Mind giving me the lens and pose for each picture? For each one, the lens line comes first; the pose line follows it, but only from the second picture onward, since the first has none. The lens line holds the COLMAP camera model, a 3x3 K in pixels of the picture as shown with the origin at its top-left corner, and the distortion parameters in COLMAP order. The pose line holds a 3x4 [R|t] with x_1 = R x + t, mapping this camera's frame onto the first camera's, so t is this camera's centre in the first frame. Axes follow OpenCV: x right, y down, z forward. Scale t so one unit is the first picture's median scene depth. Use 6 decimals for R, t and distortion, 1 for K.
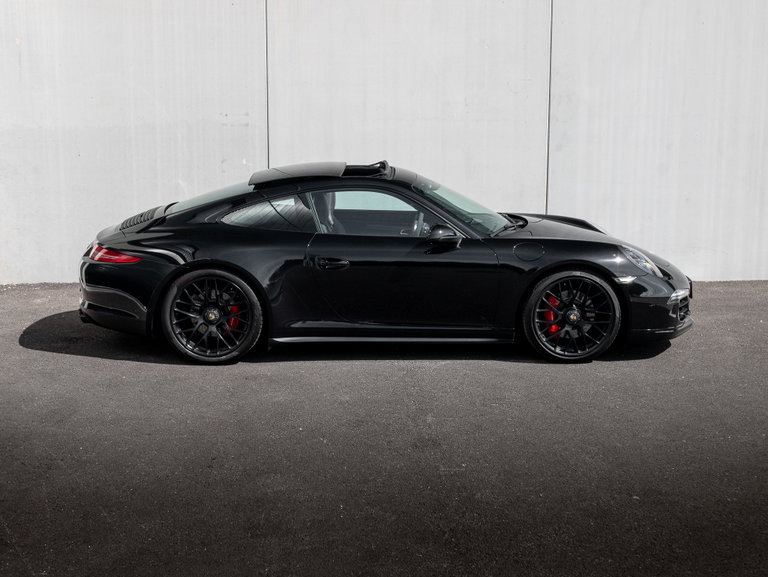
lens RADIAL K [[1179.1, 0, 384.0], [0, 1179.1, 288.5], [0, 0, 1]] dist [-0.031432, 0.005293]
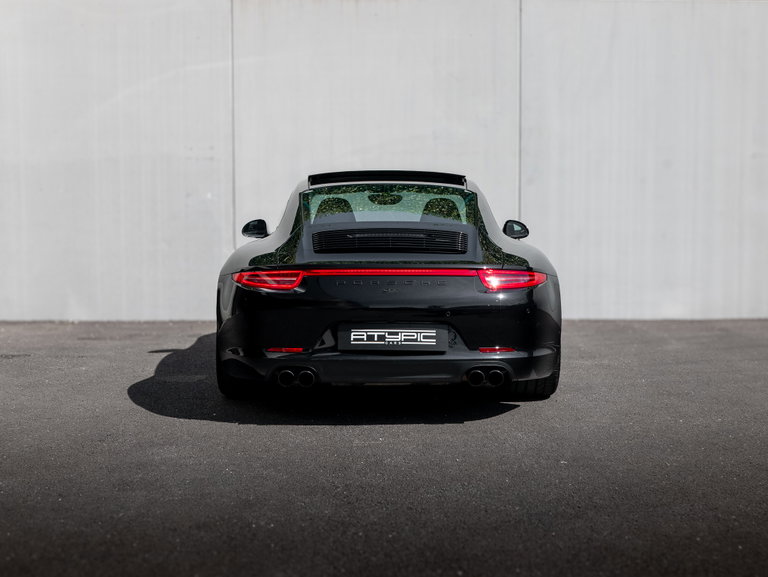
lens RADIAL K [[1150.8, 0, 384.0], [0, 1150.8, 288.5], [0, 0, 1]] dist [0.000028, 0.012757]
pose [[0.999878, -0.002458, -0.015440, 0.042720], [0.001014, 0.995682, -0.092823, 0.059375], [0.015601, 0.092796, 0.995563, 0.054003]]
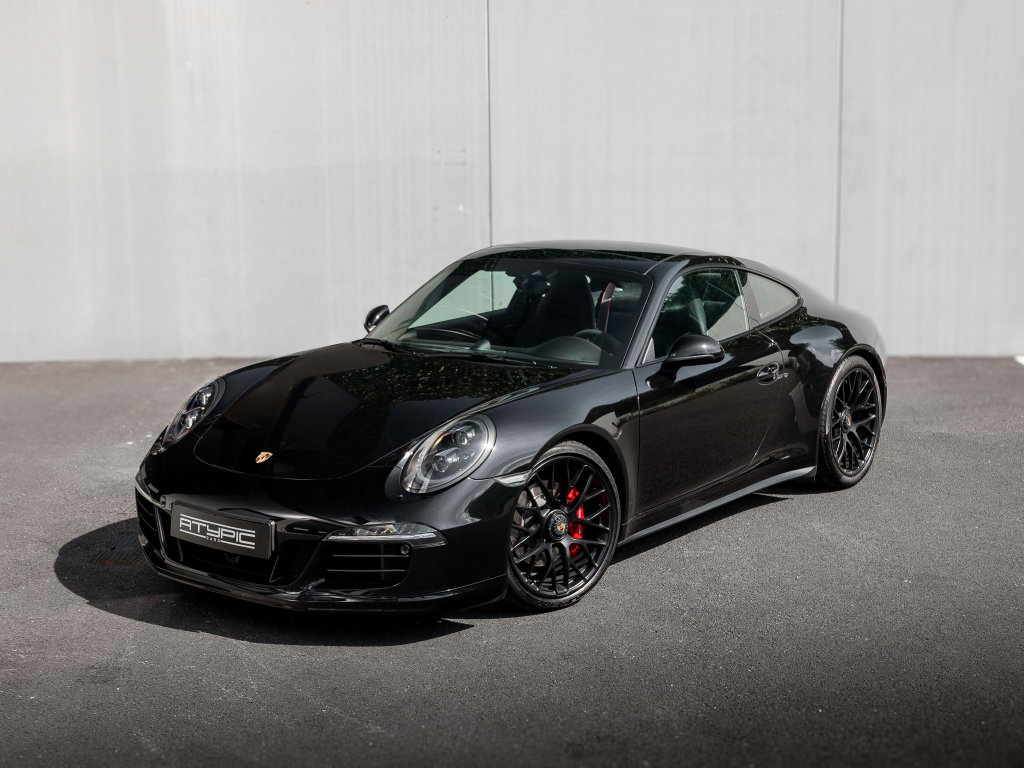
lens RADIAL K [[1572.2, 0, 512.0], [0, 1572.2, 384.0], [0, 0, 1]] dist [-0.031432, 0.005293]
pose [[0.996364, 0.001945, -0.085179, 0.009916], [-0.002074, 0.999997, -0.001428, 0.015853], [0.085175, 0.001600, 0.996365, -0.084094]]
